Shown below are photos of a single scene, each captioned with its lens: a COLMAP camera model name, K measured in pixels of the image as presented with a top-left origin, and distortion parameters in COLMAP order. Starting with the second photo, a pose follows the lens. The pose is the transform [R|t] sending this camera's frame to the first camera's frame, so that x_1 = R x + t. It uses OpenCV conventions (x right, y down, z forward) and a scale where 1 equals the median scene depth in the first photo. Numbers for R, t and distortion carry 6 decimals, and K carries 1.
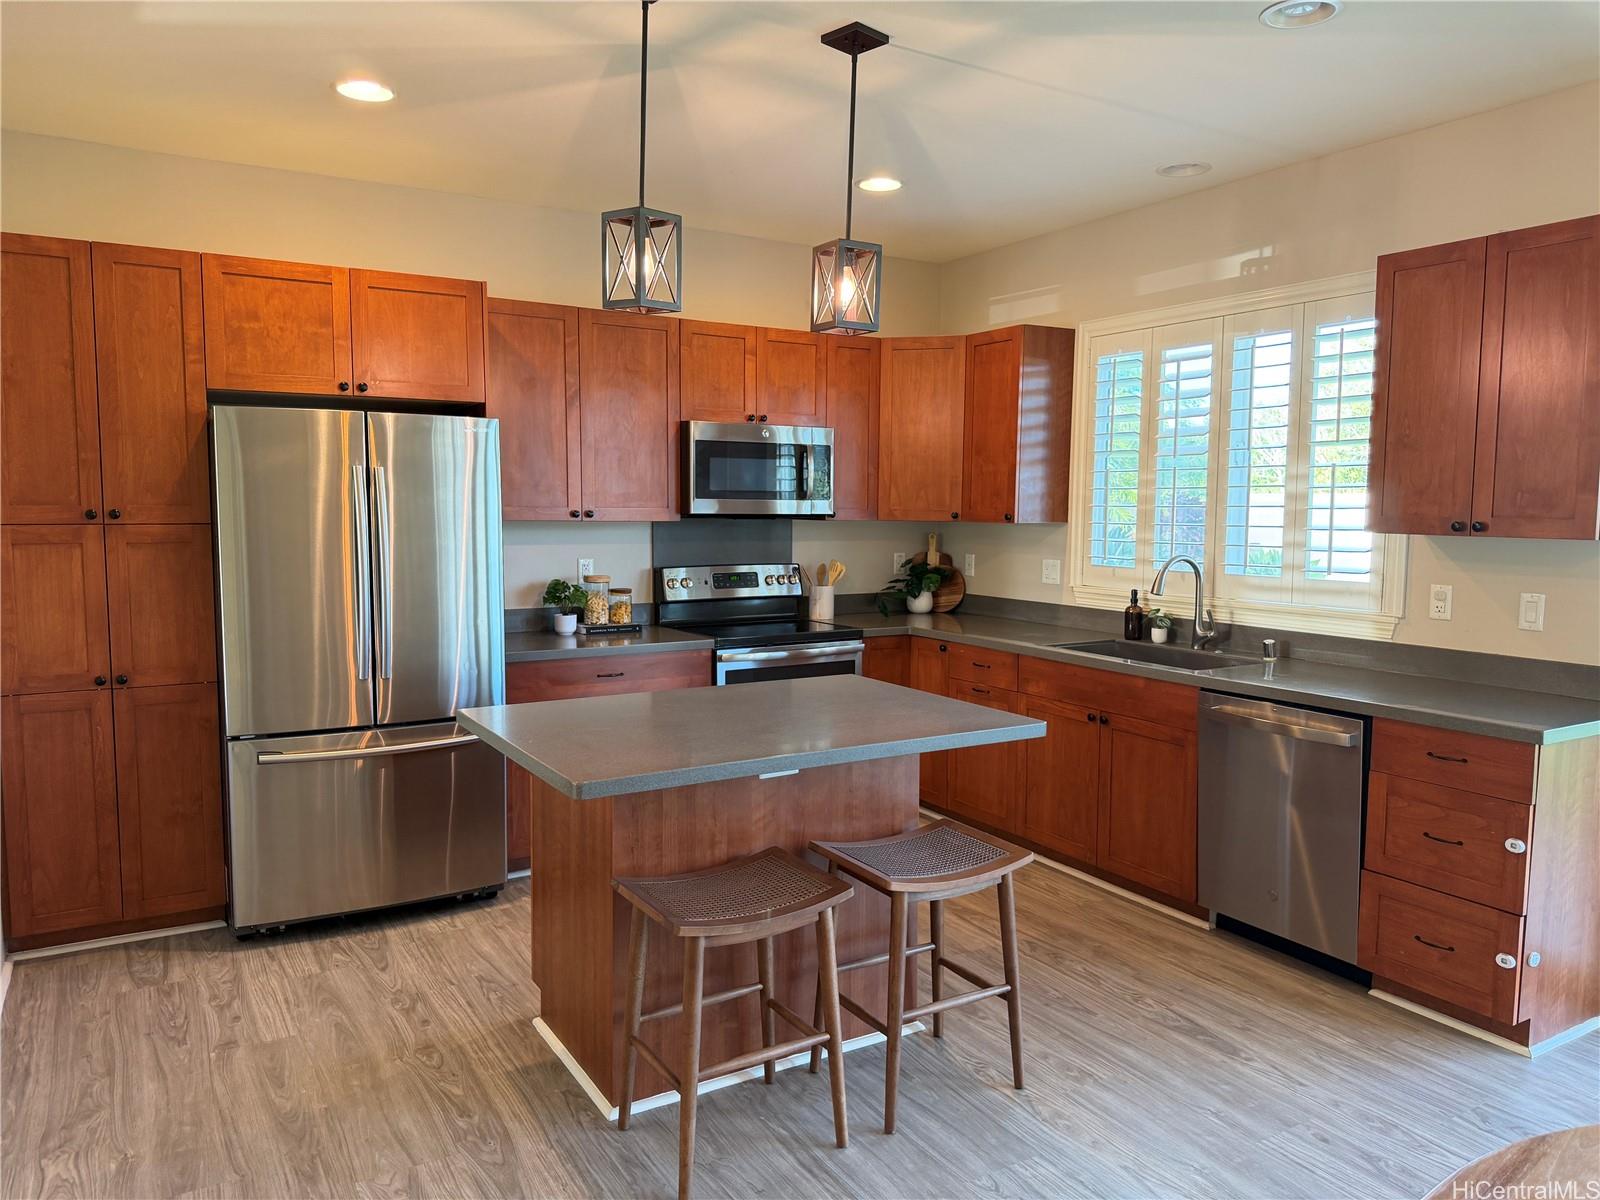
lens RADIAL K [[1136.9, 0, 804.5], [0, 1136.9, 593.9], [0, 0, 1]] dist [0.046172, -0.055871]
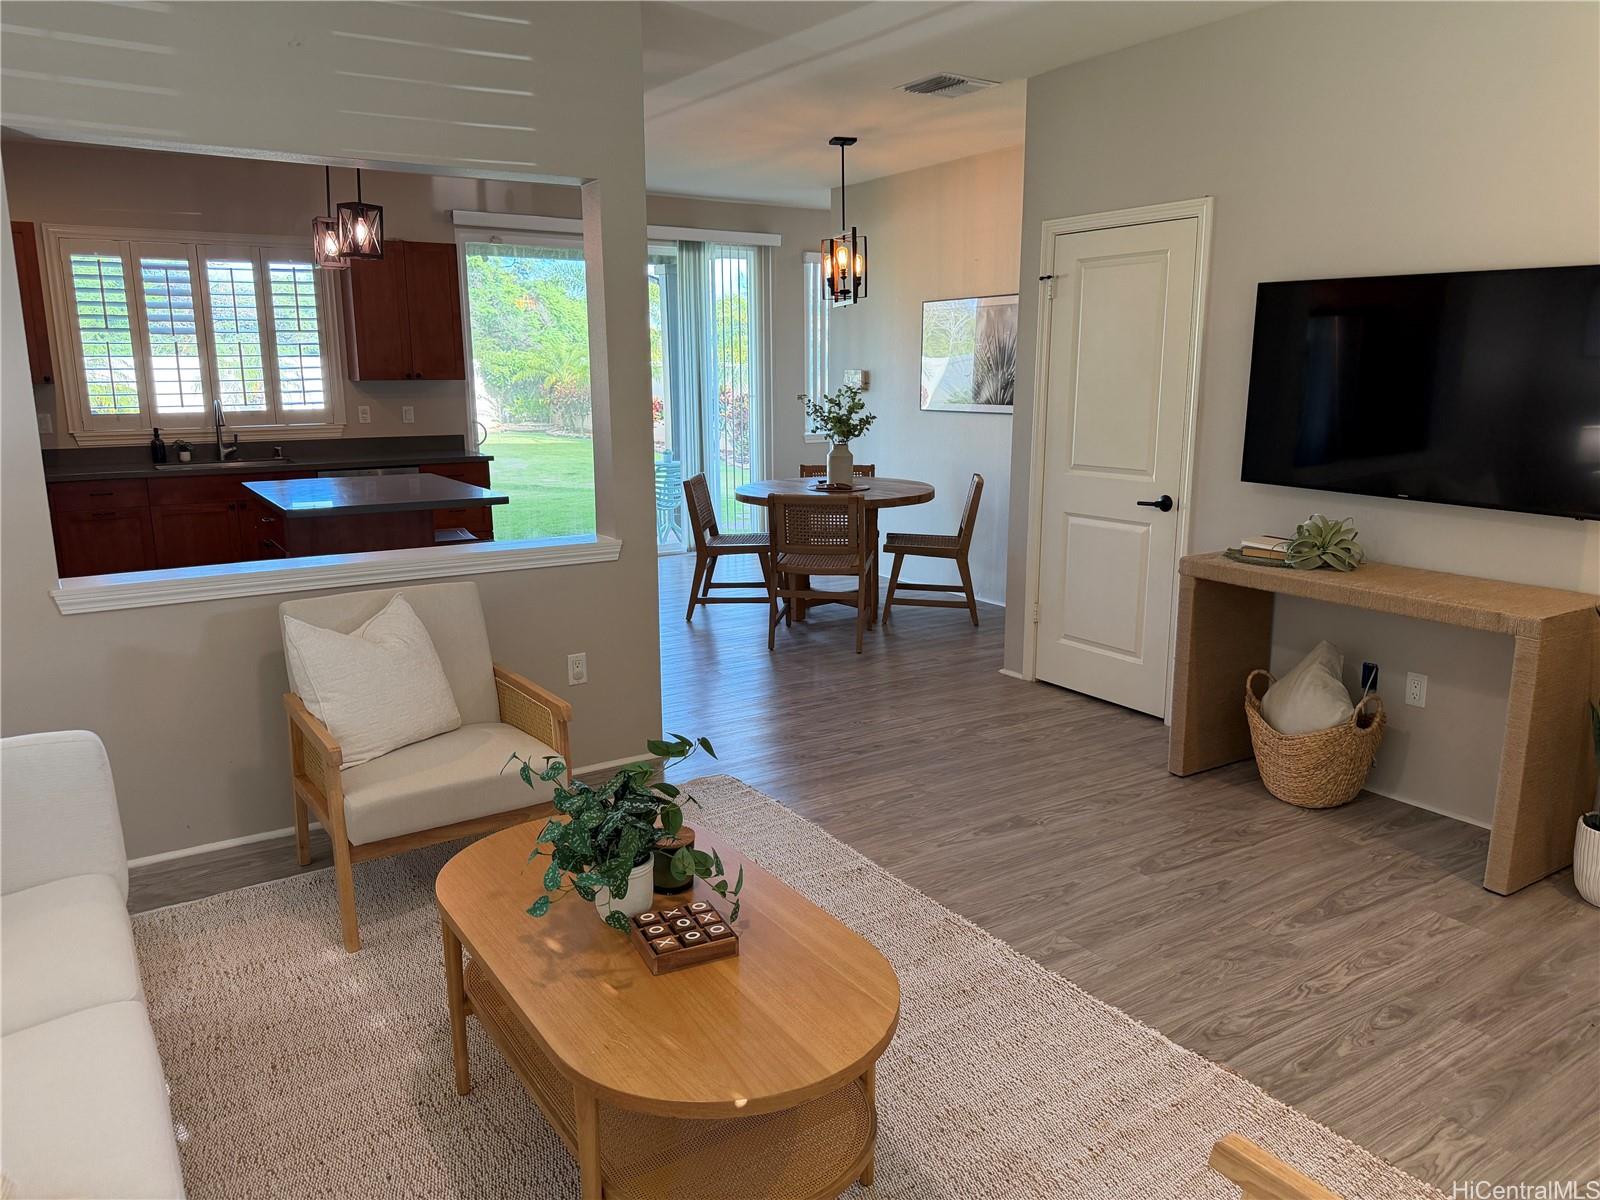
lens RADIAL K [[1132.5, 0, 806.6], [0, 1132.5, 601.4], [0, 0, 1]] dist [0.095565, -0.132759]
pose [[-0.028654, -0.210941, 0.977079, -1.464029], [0.083811, 0.973531, 0.212633, -0.038032], [-0.996070, 0.087982, -0.010216, 0.267973]]
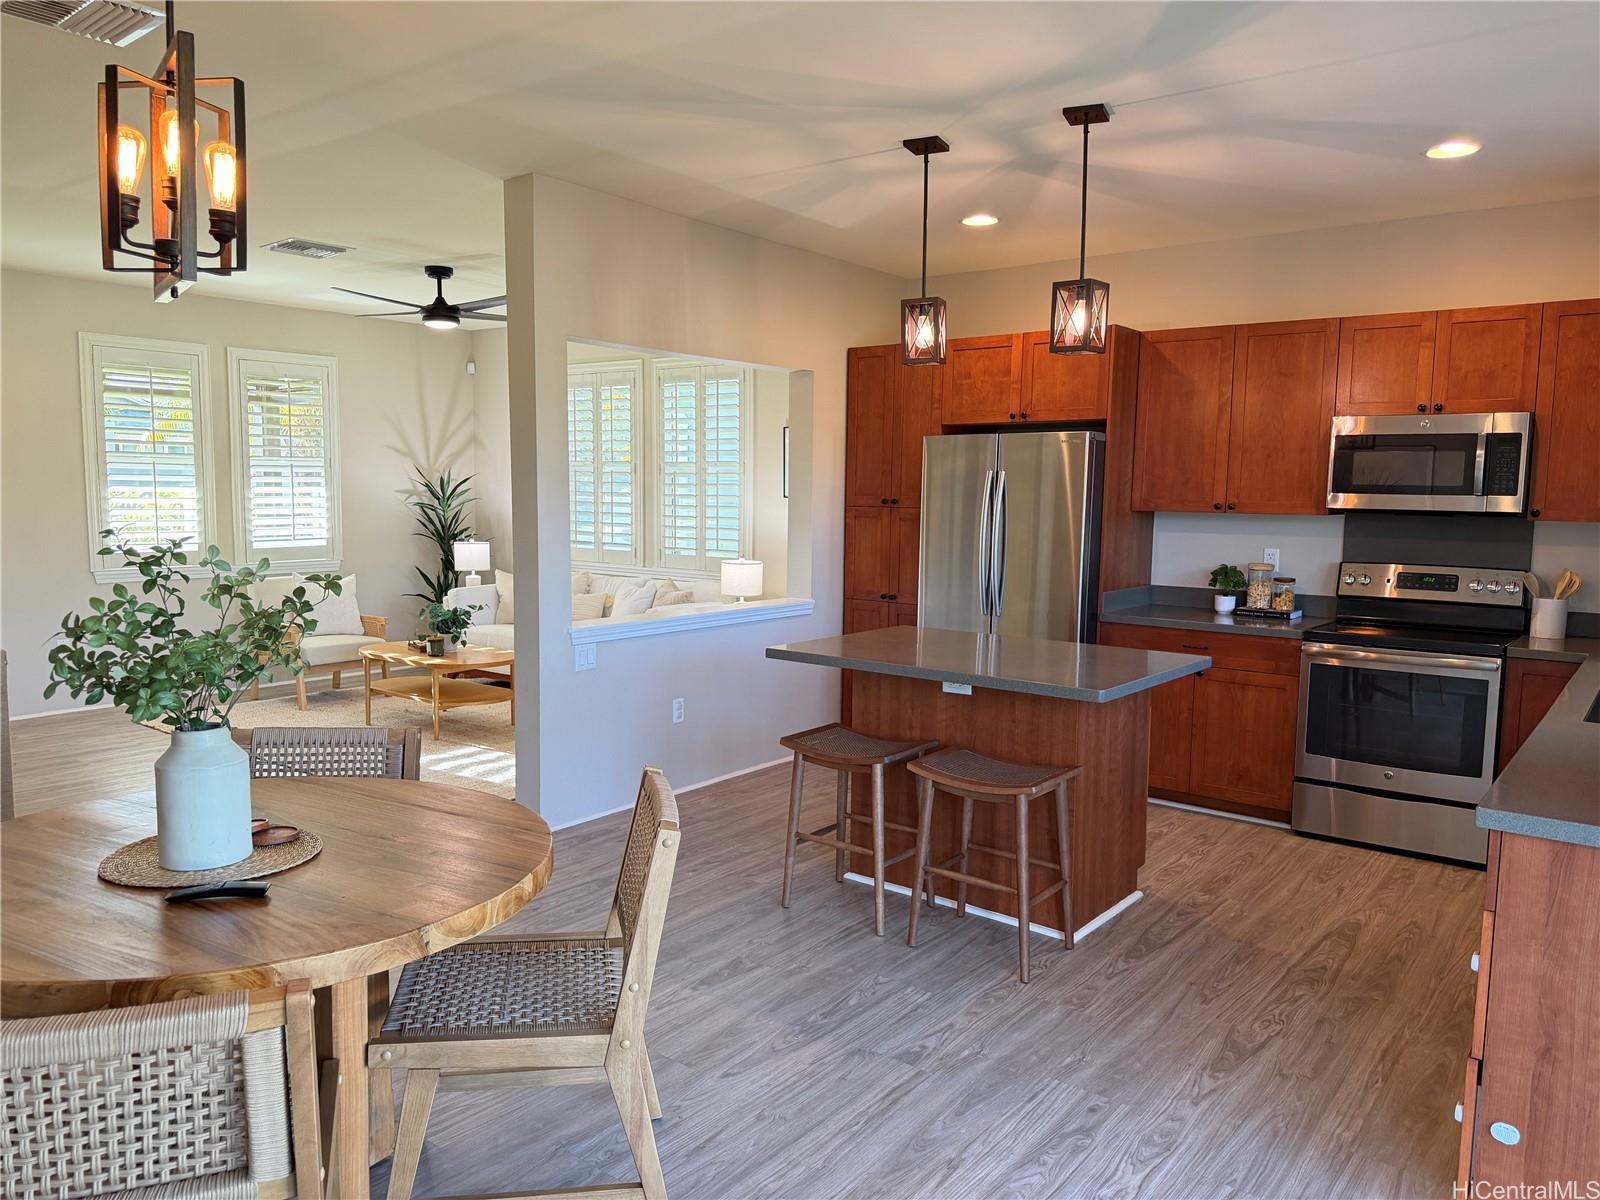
lens RADIAL K [[1132.5, 0, 806.6], [0, 1132.5, 601.4], [0, 0, 1]] dist [0.095565, -0.132759]
pose [[0.355513, 0.093099, -0.930023, 0.889225], [-0.085027, 0.994123, 0.067013, -0.021034], [0.930796, 0.055253, 0.361340, 0.245700]]
